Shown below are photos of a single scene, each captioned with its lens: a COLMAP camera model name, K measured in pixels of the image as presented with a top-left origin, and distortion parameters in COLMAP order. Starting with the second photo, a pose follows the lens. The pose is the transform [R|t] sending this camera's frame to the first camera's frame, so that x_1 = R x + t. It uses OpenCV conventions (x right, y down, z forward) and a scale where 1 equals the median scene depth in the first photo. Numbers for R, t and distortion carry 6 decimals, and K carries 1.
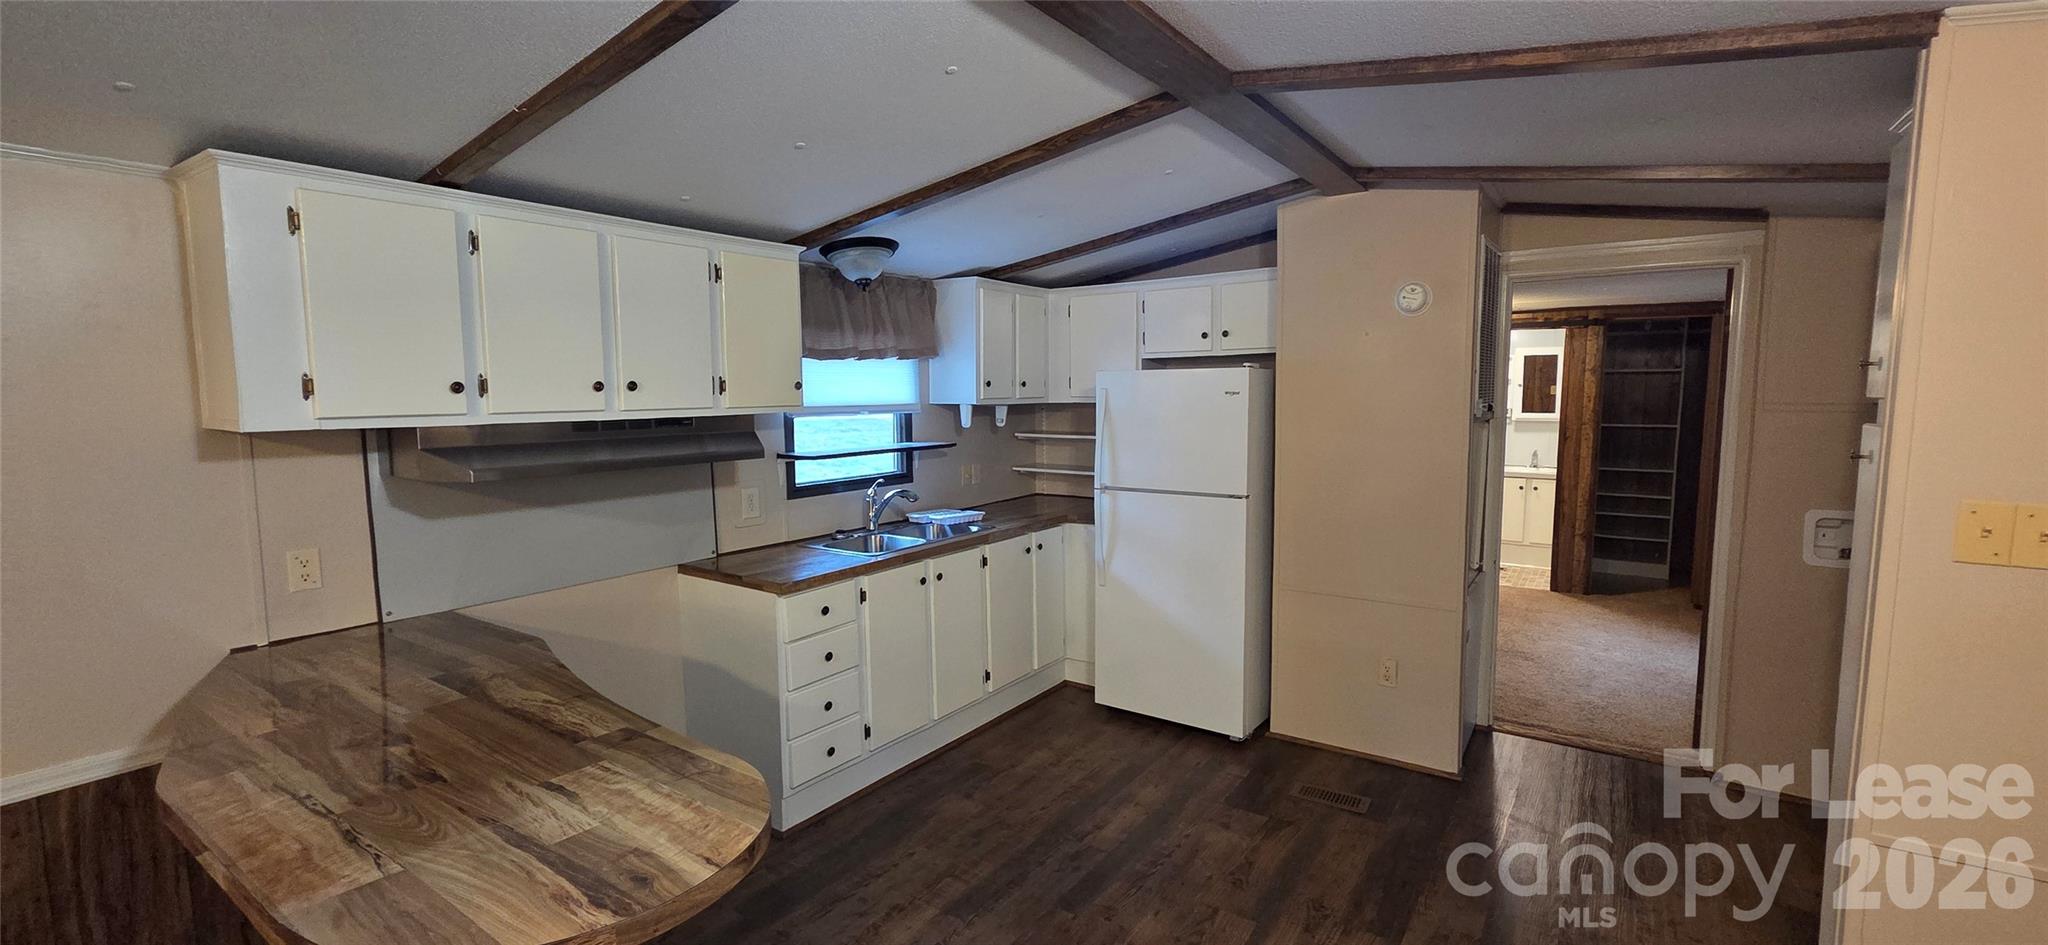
lens RADIAL K [[841.6, 0, 1029.5], [0, 841.6, 463.1], [0, 0, 1]] dist [0.003928, 0.000281]
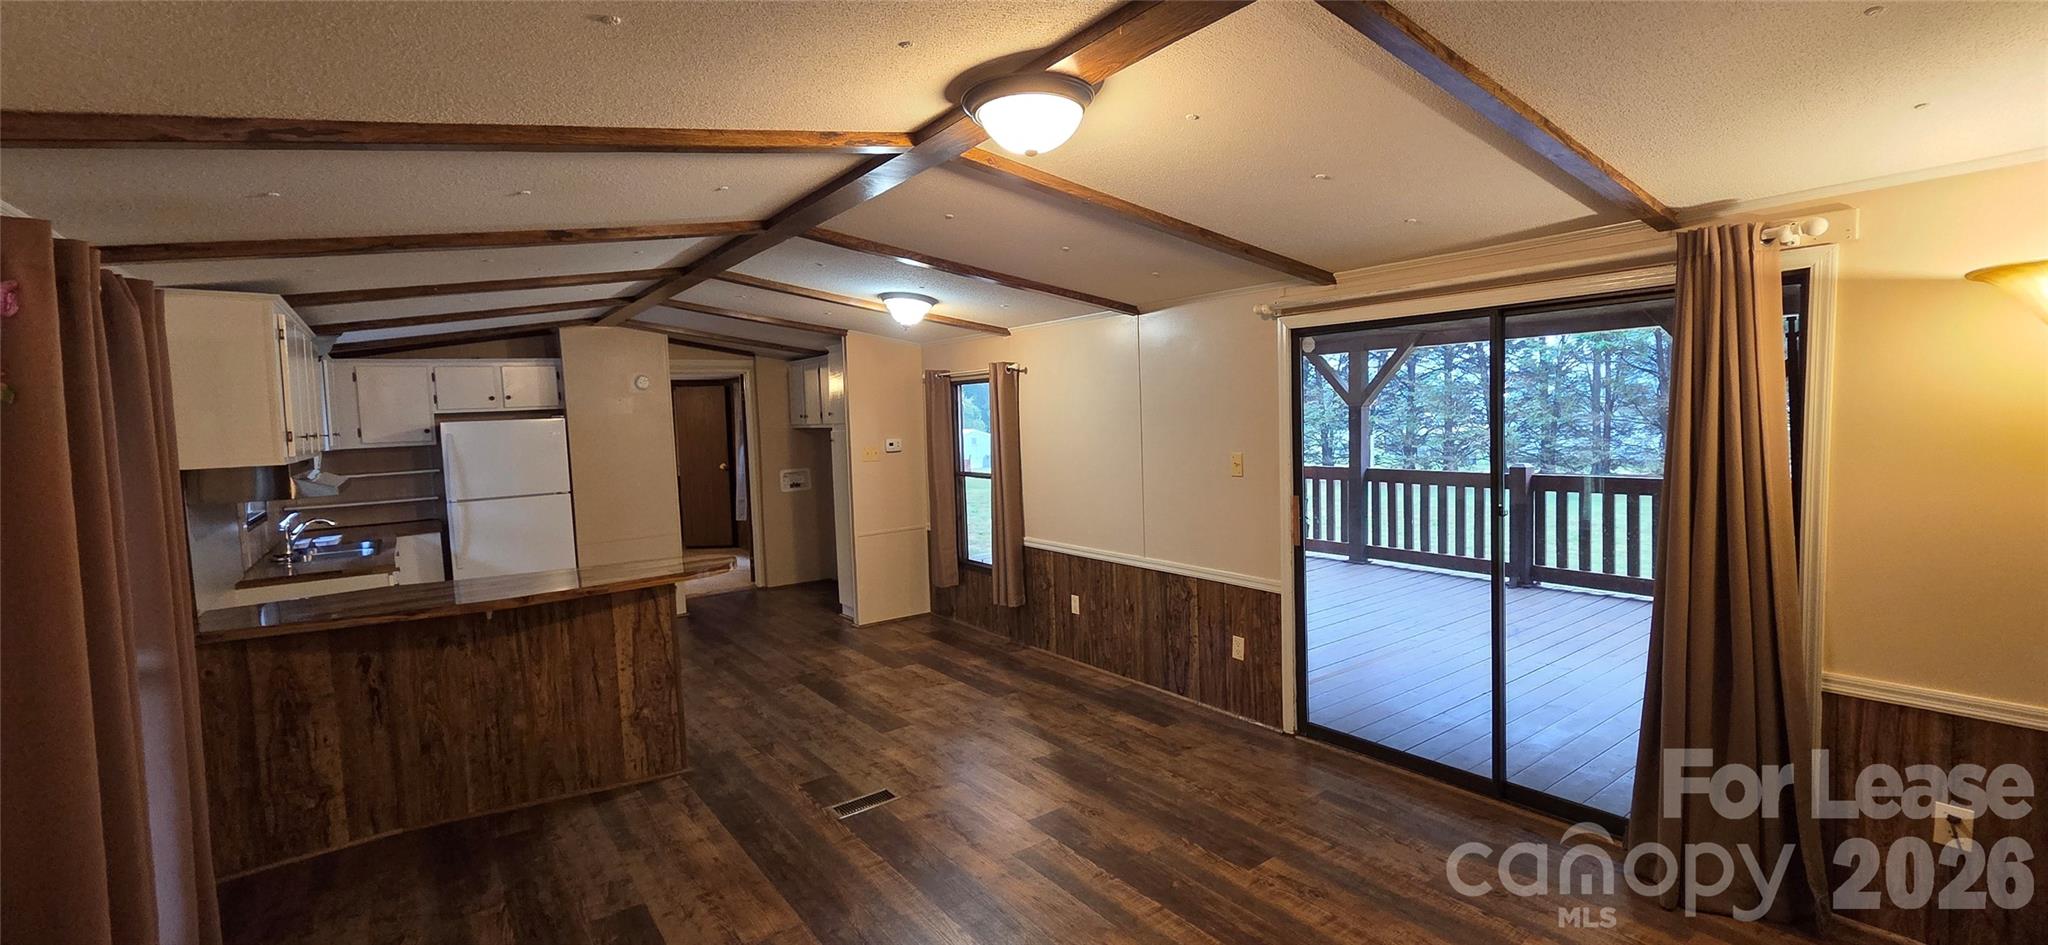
lens RADIAL K [[841.6, 0, 1025.0], [0, 841.6, 468.4], [0, 0, 1]] dist [0.003928, 0.000281]
pose [[0.320189, -0.068703, 0.944859, -1.048044], [0.118901, 0.992395, 0.031867, 0.045976], [-0.939863, 0.102141, 0.325923, -0.442443]]
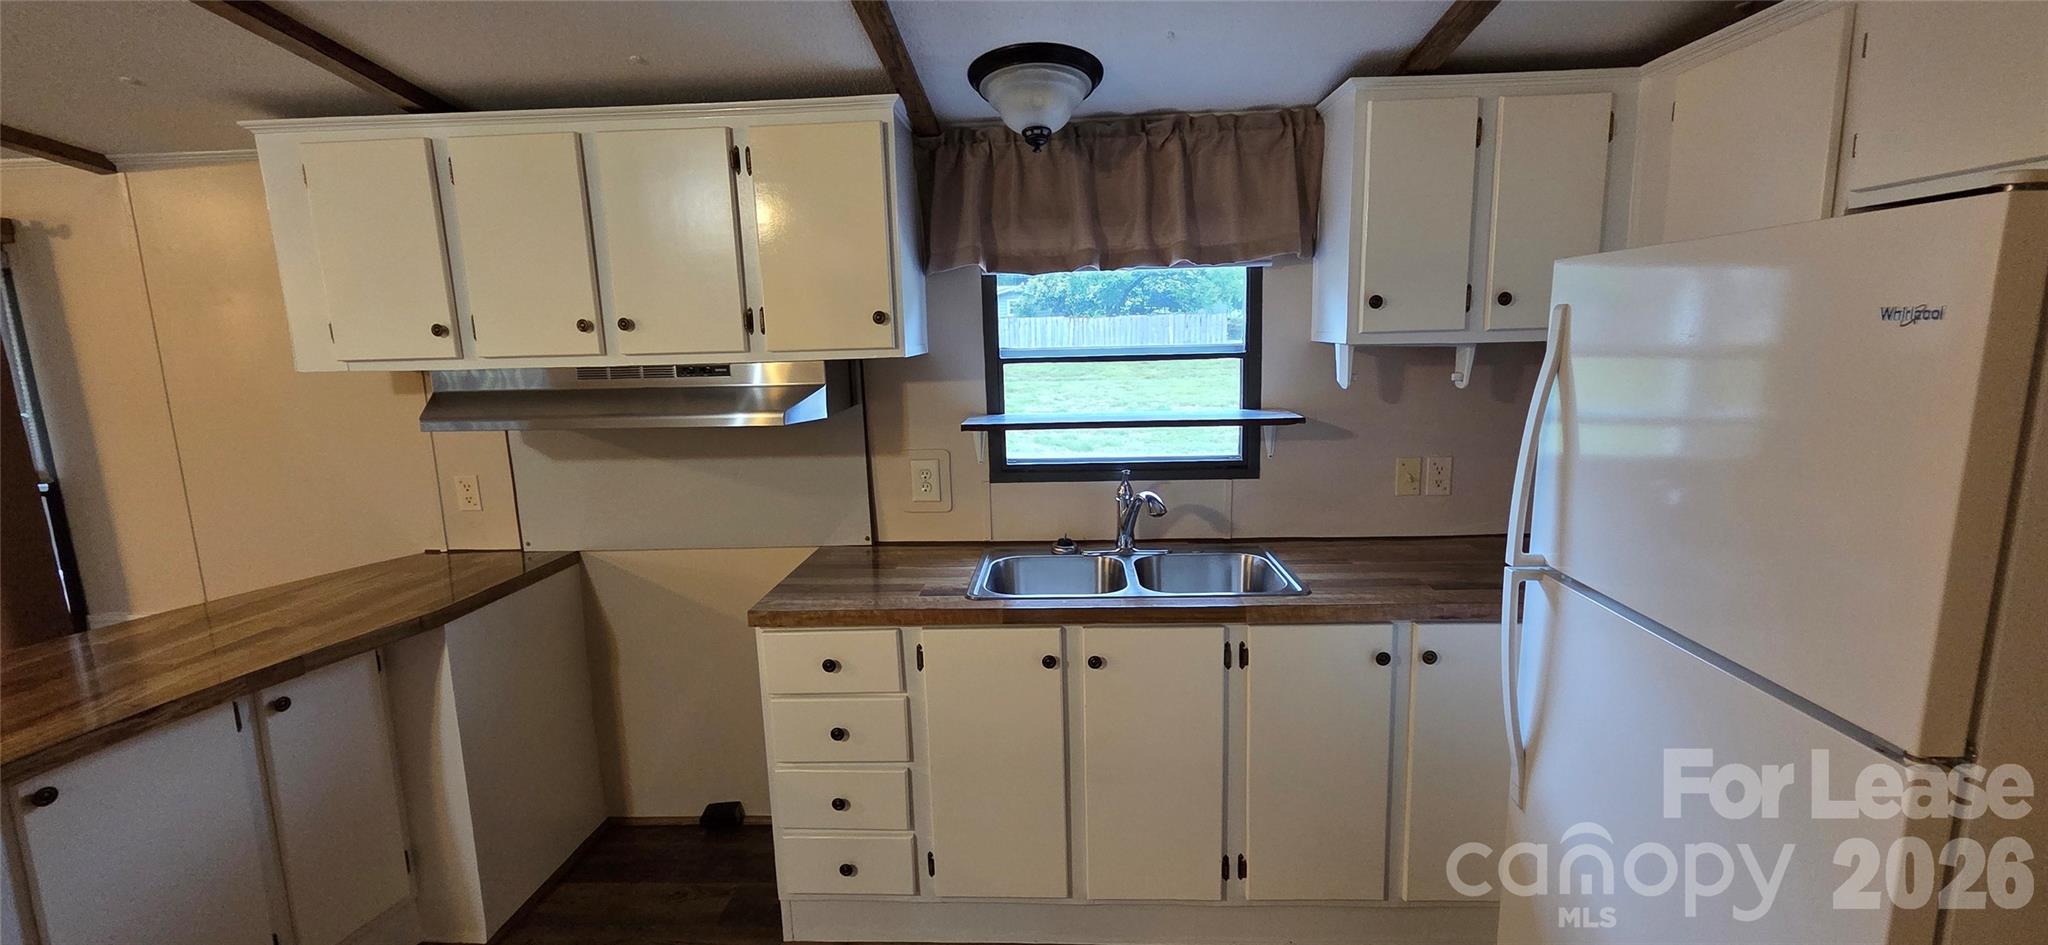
lens RADIAL K [[841.6, 0, 1023.5], [0, 841.6, 466.6], [0, 0, 1]] dist [0.003928, 0.000281]
pose [[0.528869, 0.131335, -0.838480, 0.300241], [-0.054230, 0.991164, 0.121046, -0.053876], [0.846969, -0.018546, 0.531318, 0.643471]]
